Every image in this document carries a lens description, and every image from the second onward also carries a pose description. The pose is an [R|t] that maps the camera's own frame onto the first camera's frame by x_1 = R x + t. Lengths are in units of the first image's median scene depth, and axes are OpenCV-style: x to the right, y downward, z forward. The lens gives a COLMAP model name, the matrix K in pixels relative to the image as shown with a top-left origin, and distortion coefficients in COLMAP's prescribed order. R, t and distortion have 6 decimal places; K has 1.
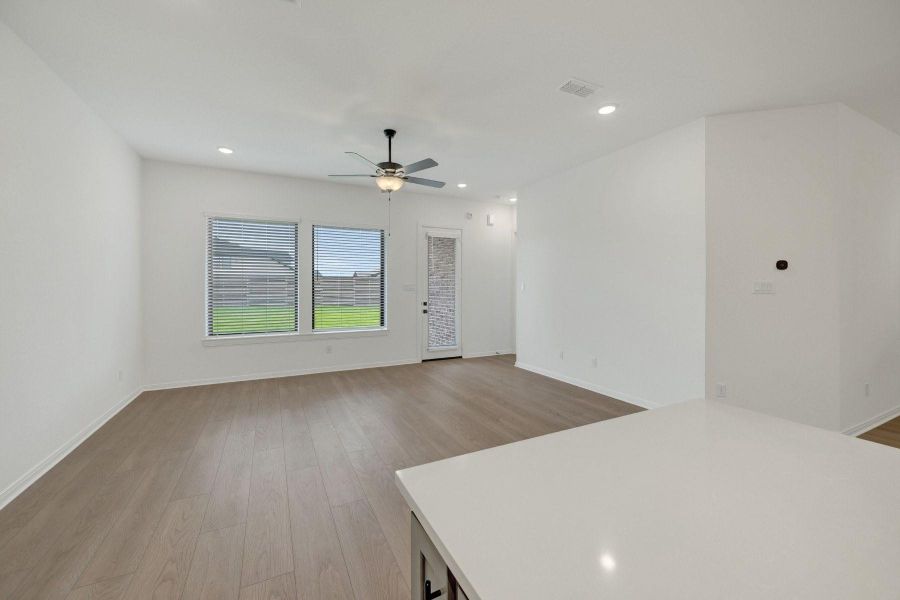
lens RADIAL K [[359.0, 0, 456.2], [0, 359.0, 293.6], [0, 0, 1]] dist [-0.000751, -0.000221]
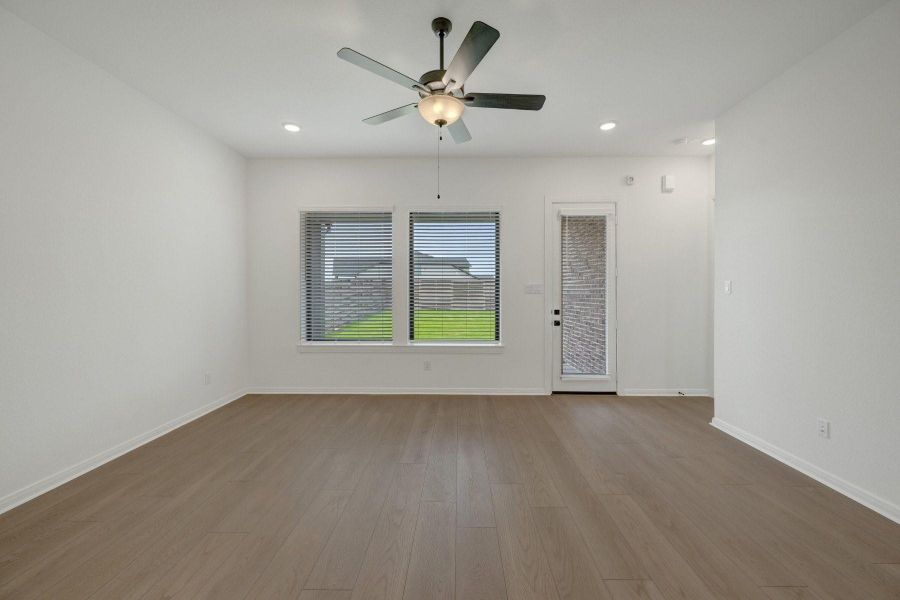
lens RADIAL K [[359.0, 0, 456.2], [0, 359.0, 293.6], [0, 0, 1]] dist [-0.000751, -0.000221]
pose [[0.883438, 0.001881, -0.468544, 0.070212], [-0.009145, 0.999871, -0.013228, 0.003132], [0.468459, 0.015971, 0.883341, 0.290807]]
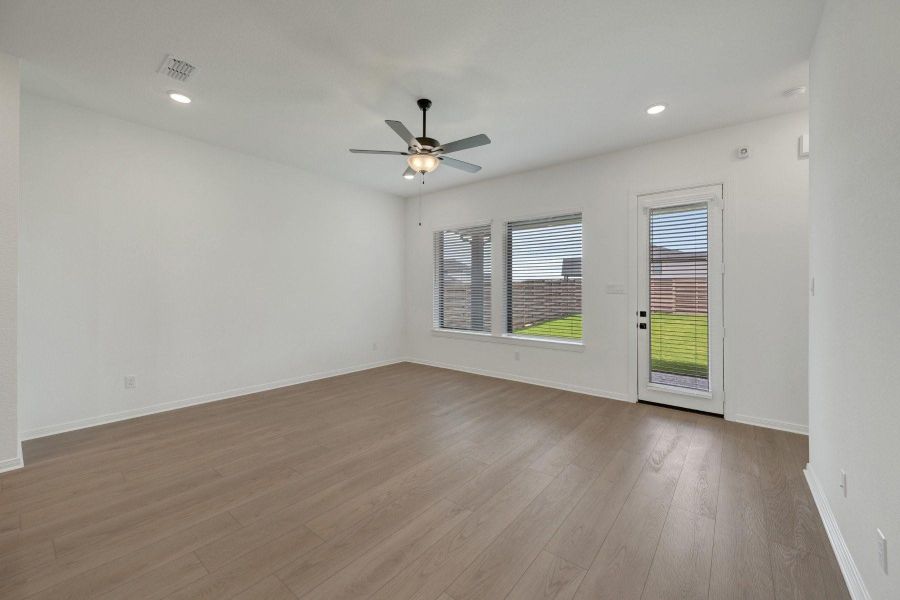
lens RADIAL K [[361.4, 0, 451.8], [0, 361.4, 293.1], [0, 0, 1]] dist [0.001082, 0.000092]
pose [[0.408691, 0.006997, -0.912646, 0.375028], [-0.024211, 0.999702, -0.003178, 0.001323], [0.912352, 0.023395, 0.408738, 0.426870]]
